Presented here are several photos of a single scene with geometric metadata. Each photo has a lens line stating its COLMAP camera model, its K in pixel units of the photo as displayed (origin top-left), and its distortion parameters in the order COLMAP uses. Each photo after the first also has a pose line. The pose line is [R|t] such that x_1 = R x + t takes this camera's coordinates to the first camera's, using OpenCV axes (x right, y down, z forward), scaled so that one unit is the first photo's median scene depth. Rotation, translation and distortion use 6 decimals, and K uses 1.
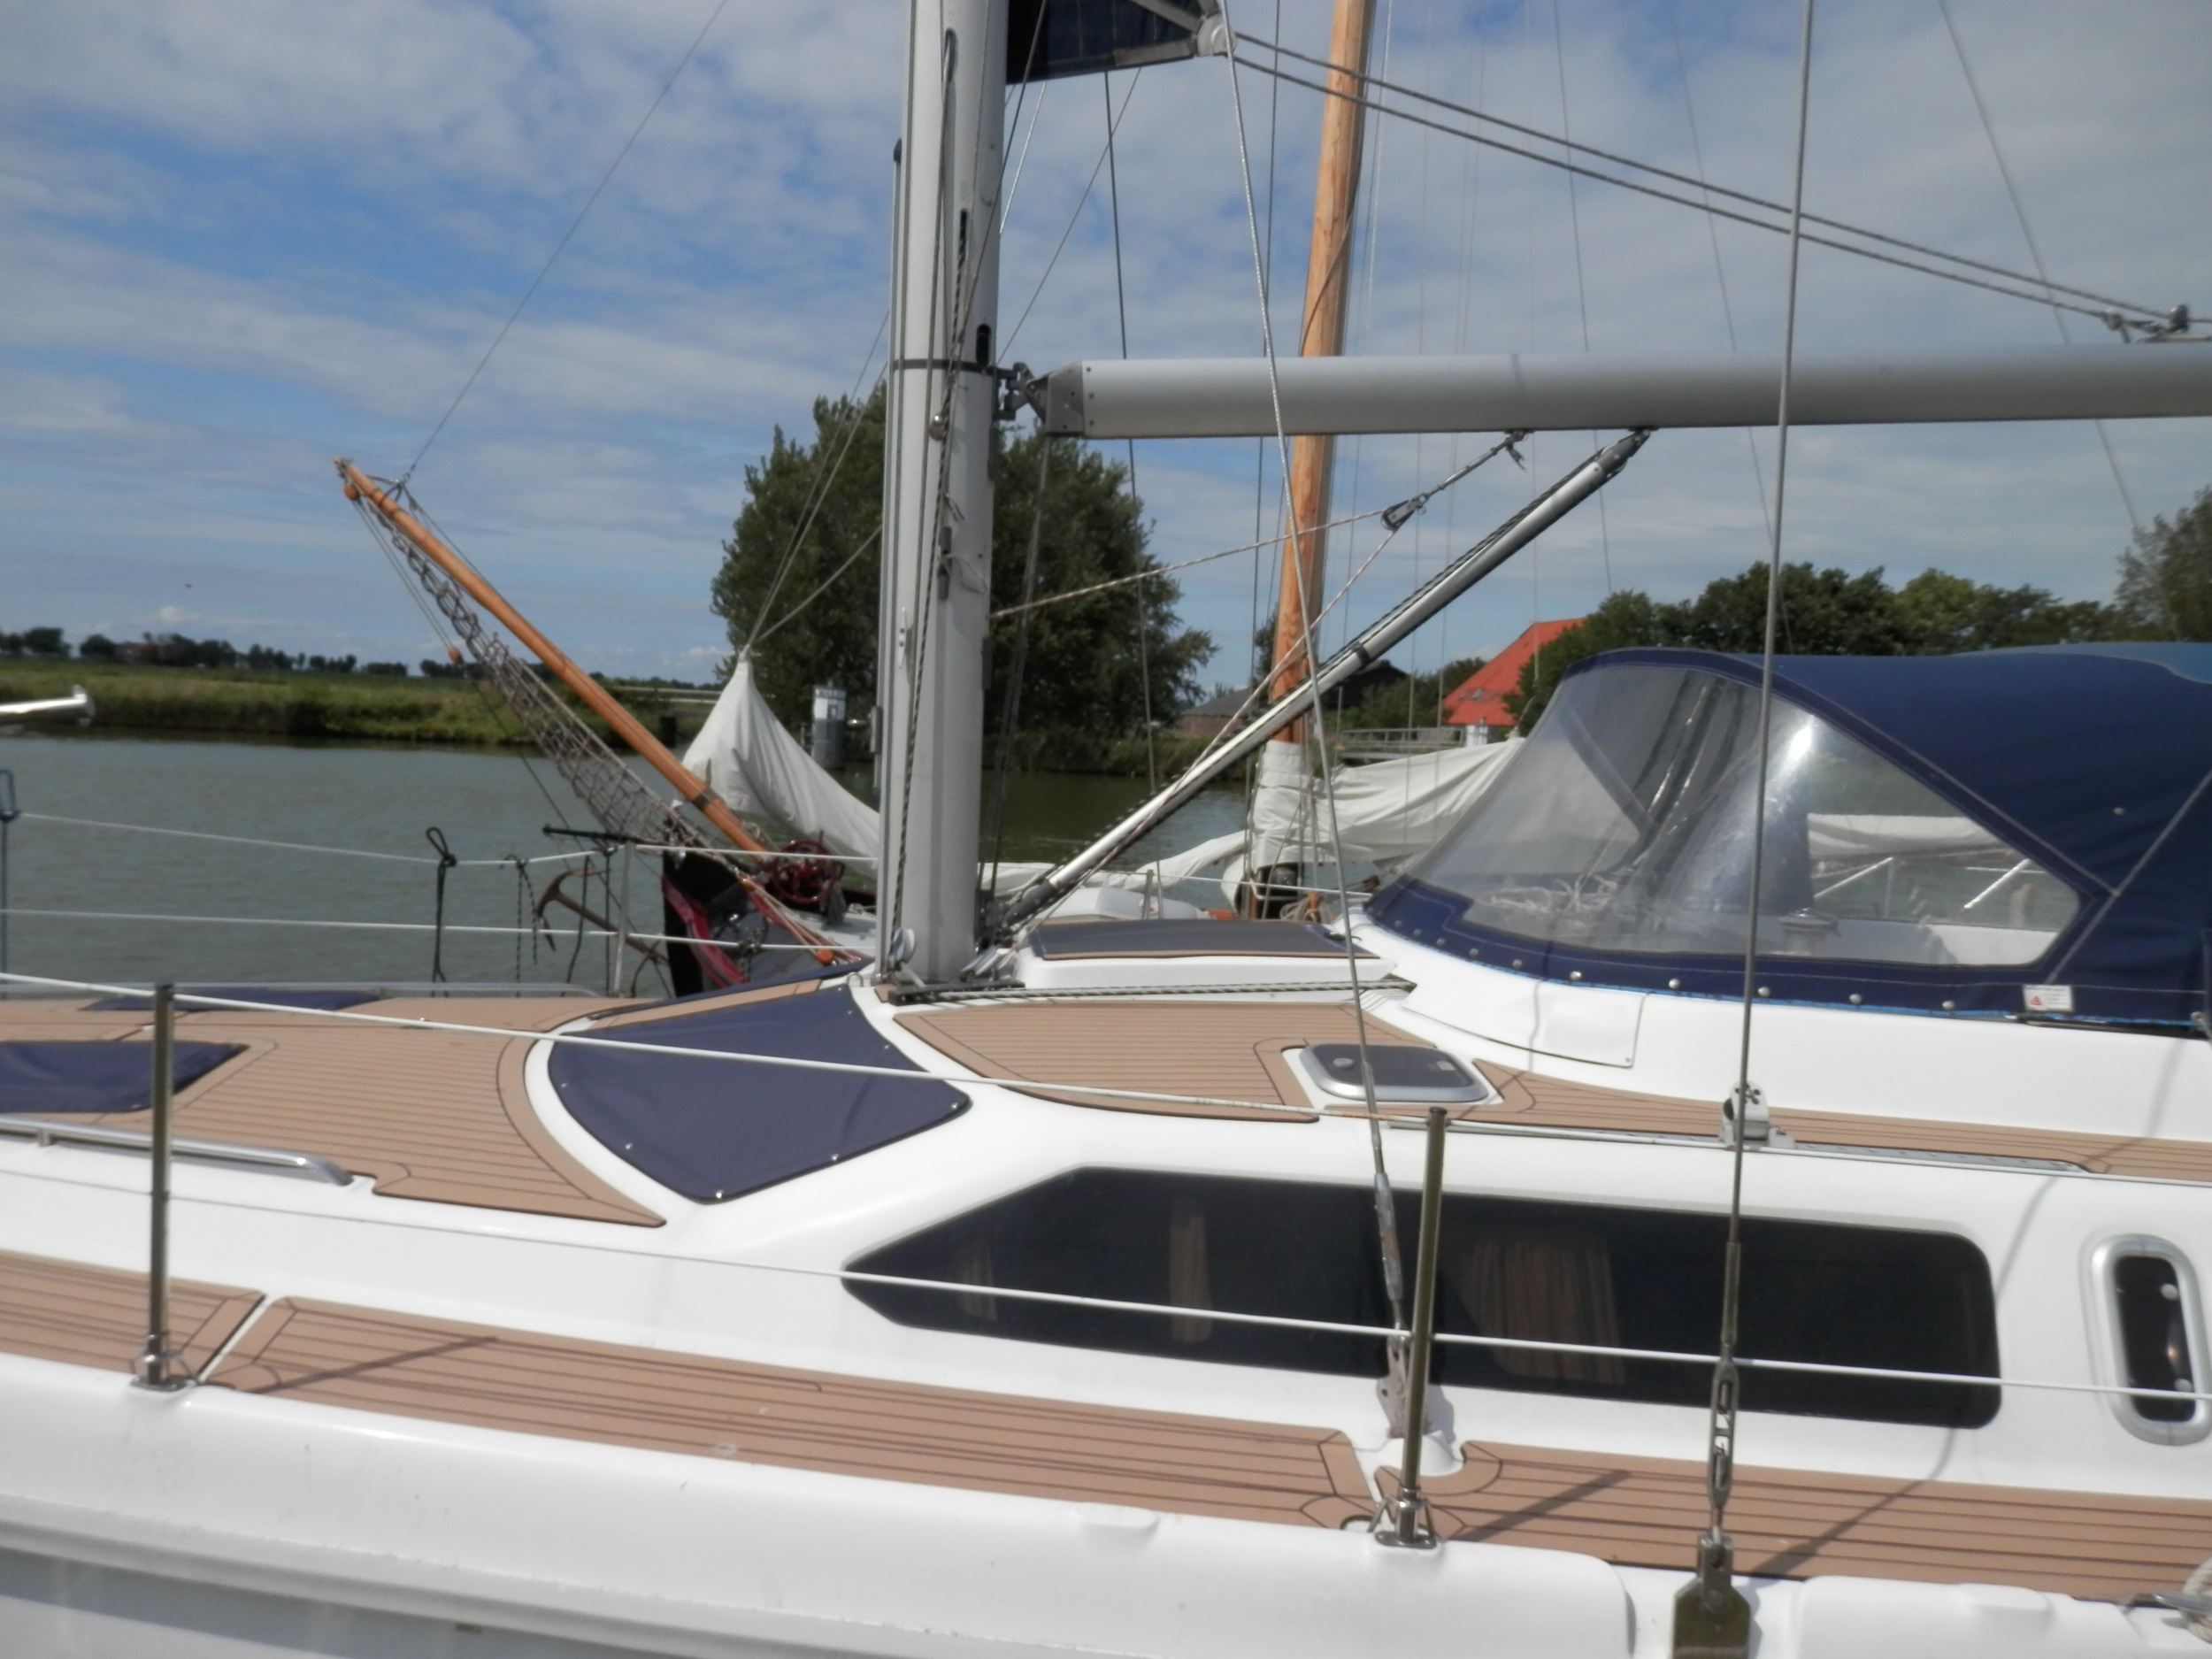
lens RADIAL K [[1636.2, 0, 1108.7], [0, 1636.2, 838.7], [0, 0, 1]] dist [0.000454, 0.002620]
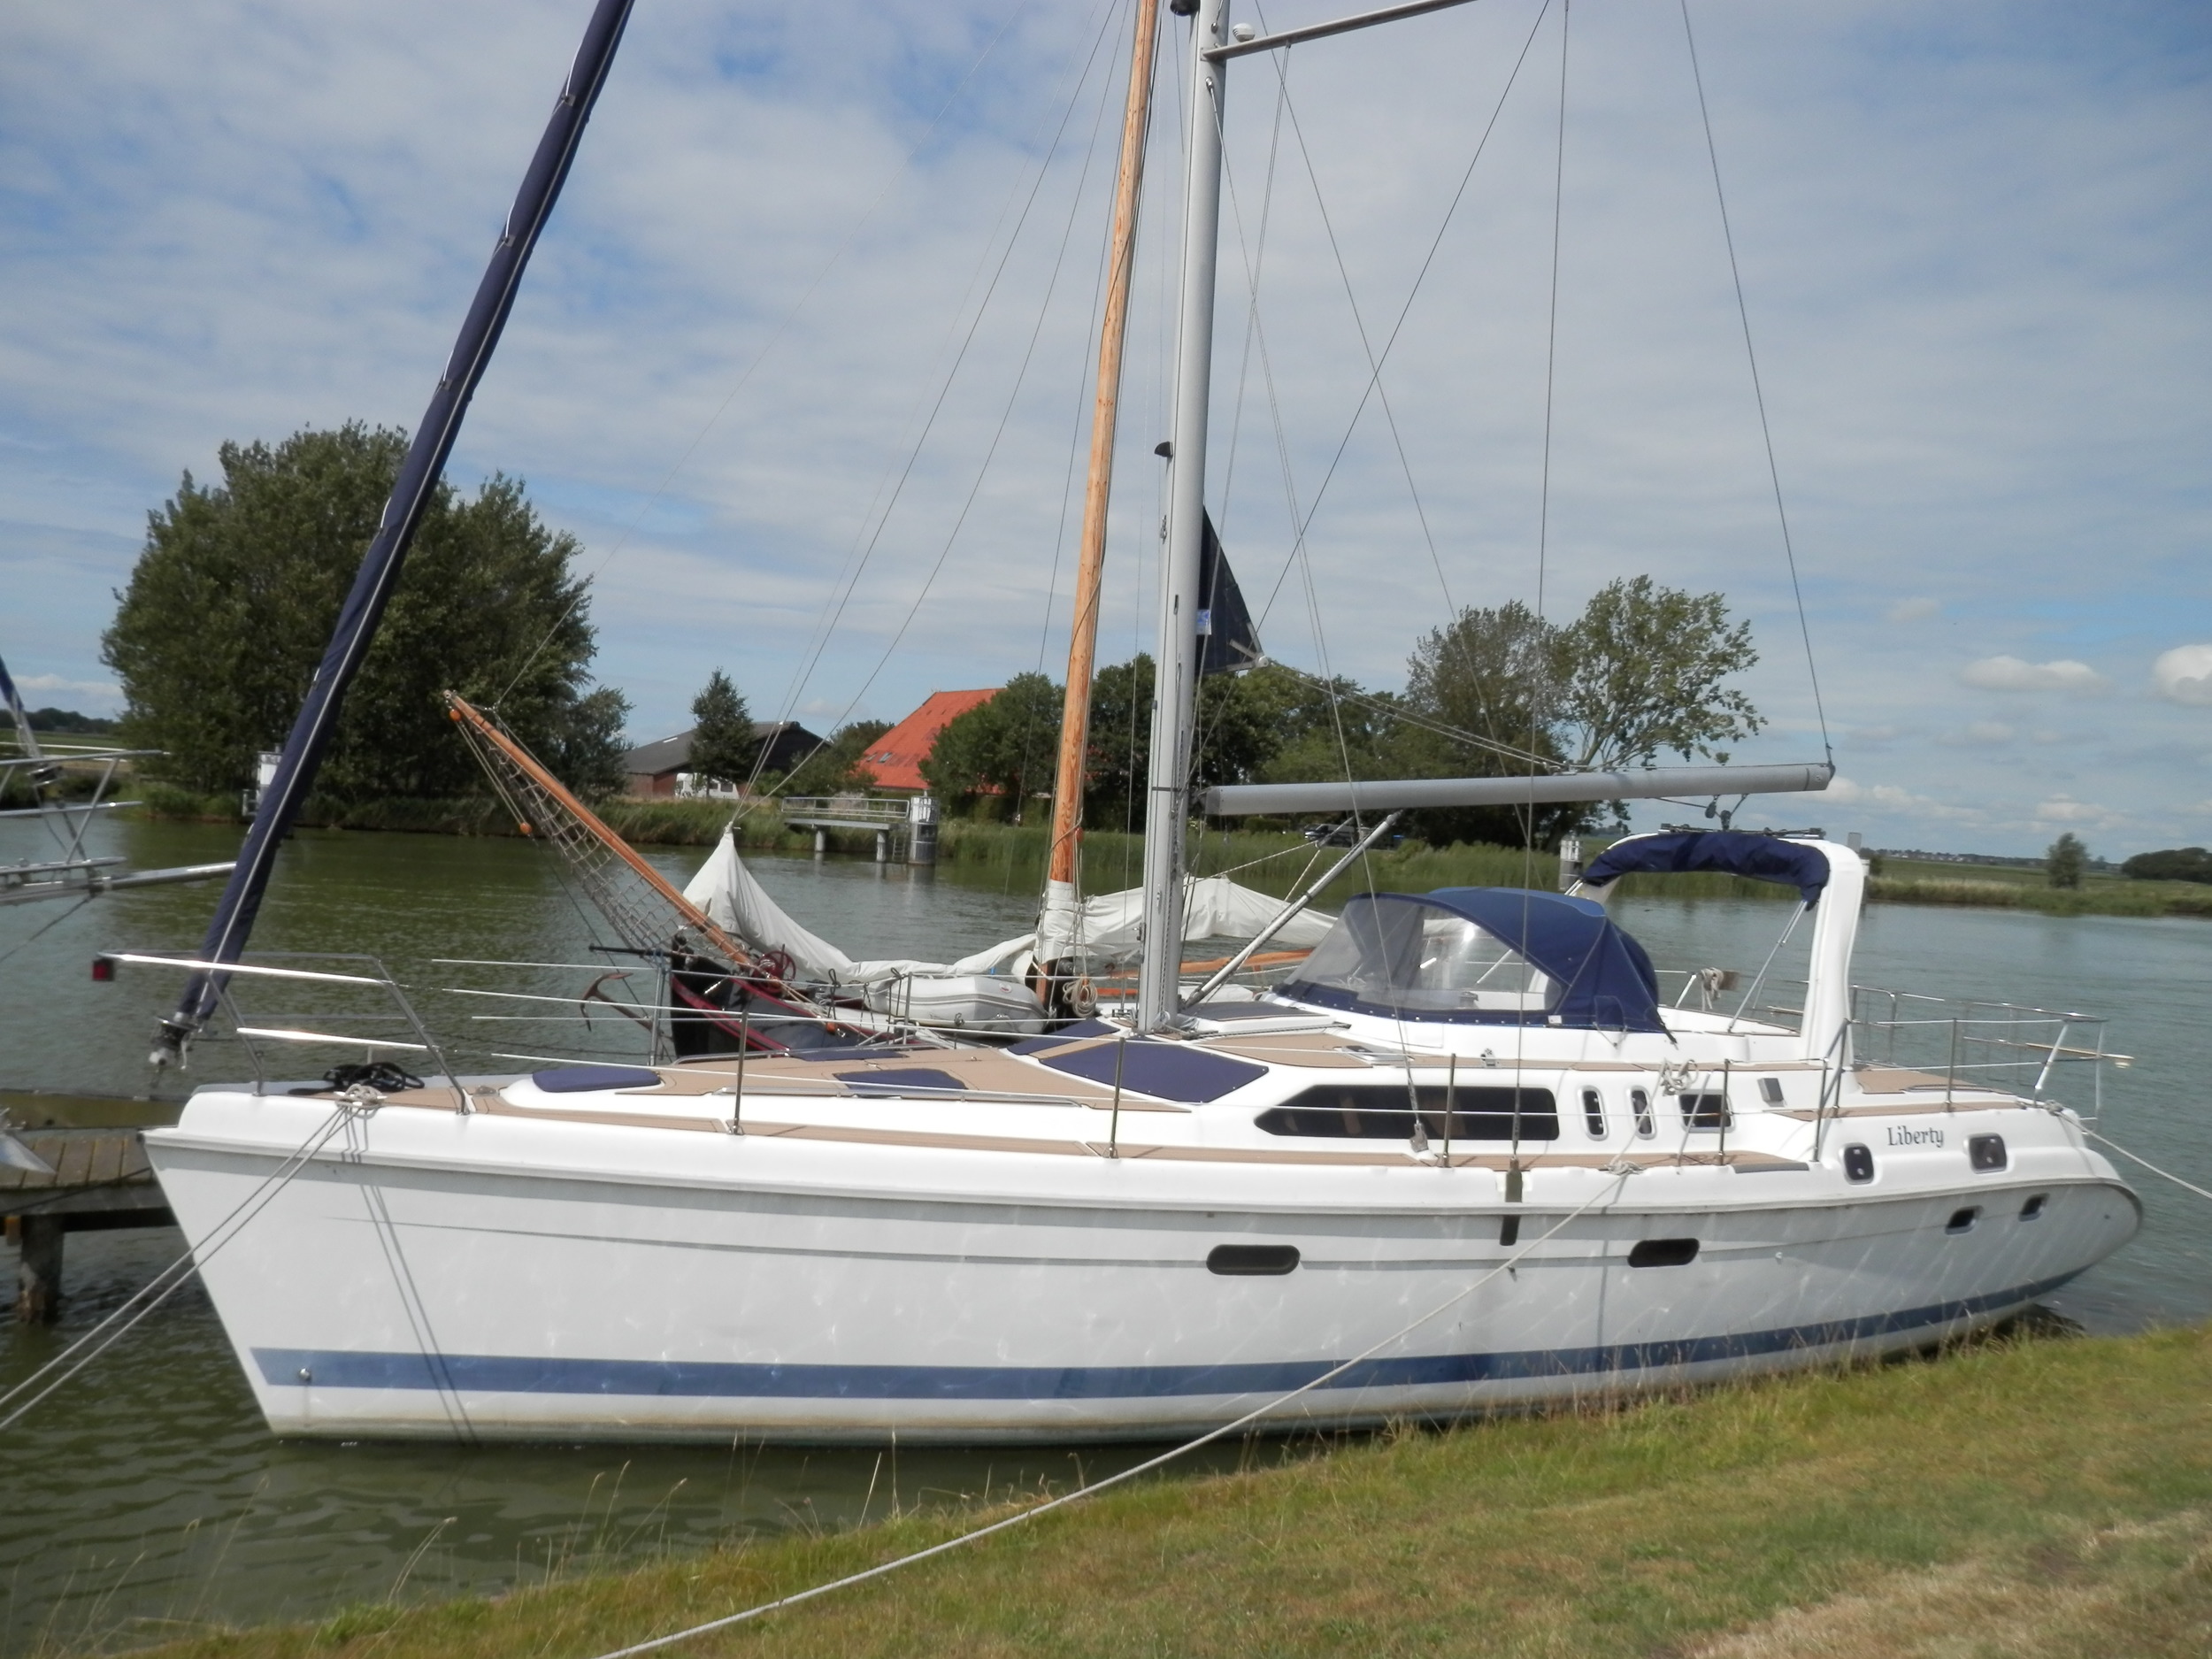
lens RADIAL K [[1618.0, 0, 1122.6], [0, 1618.0, 830.4], [0, 0, 1]] dist [0.001708, 0.006205]
pose [[0.927361, 0.001420, 0.374165, -0.055308], [0.012180, 0.999348, -0.033978, -0.006932], [-0.373969, 0.036067, 0.926740, -0.064524]]
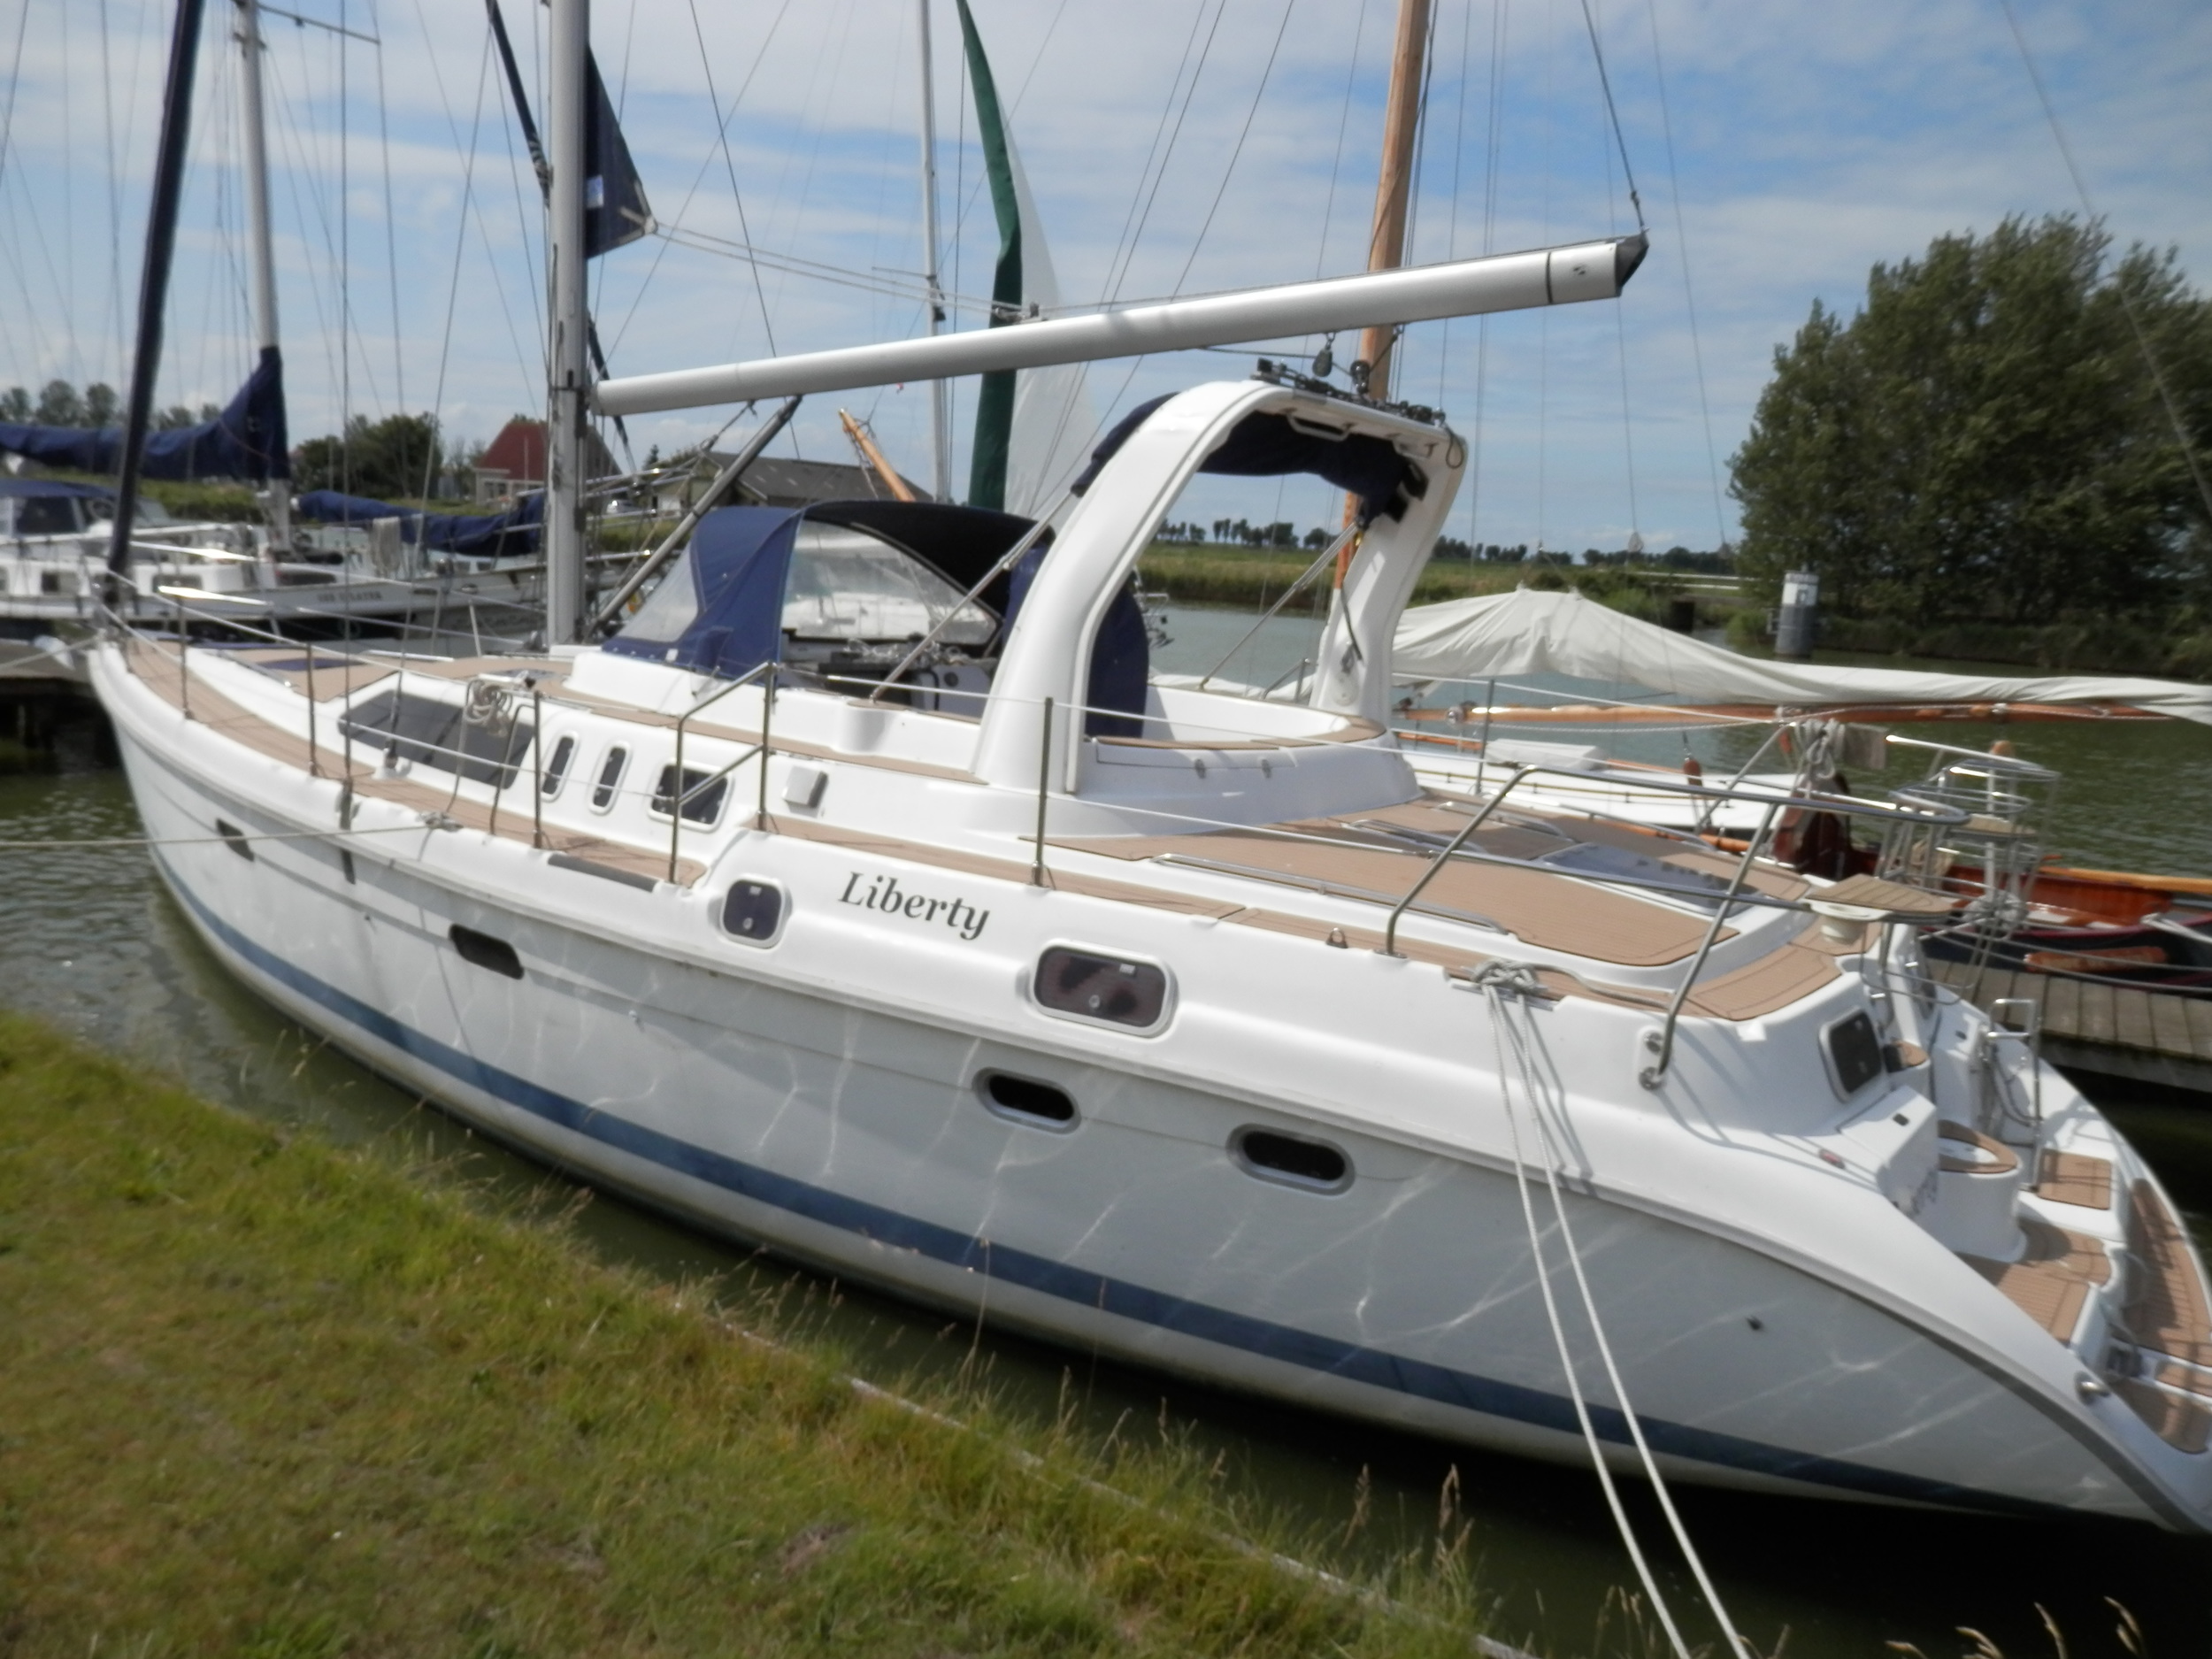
lens RADIAL K [[1623.7, 0, 1102.4], [0, 1623.7, 831.5], [0, 0, 1]] dist [-0.000284, -0.002663]
pose [[0.781421, 0.104211, -0.615241, 0.097790], [-0.064882, 0.994181, 0.085990, 0.004252], [0.620622, -0.027277, 0.783635, -0.016954]]
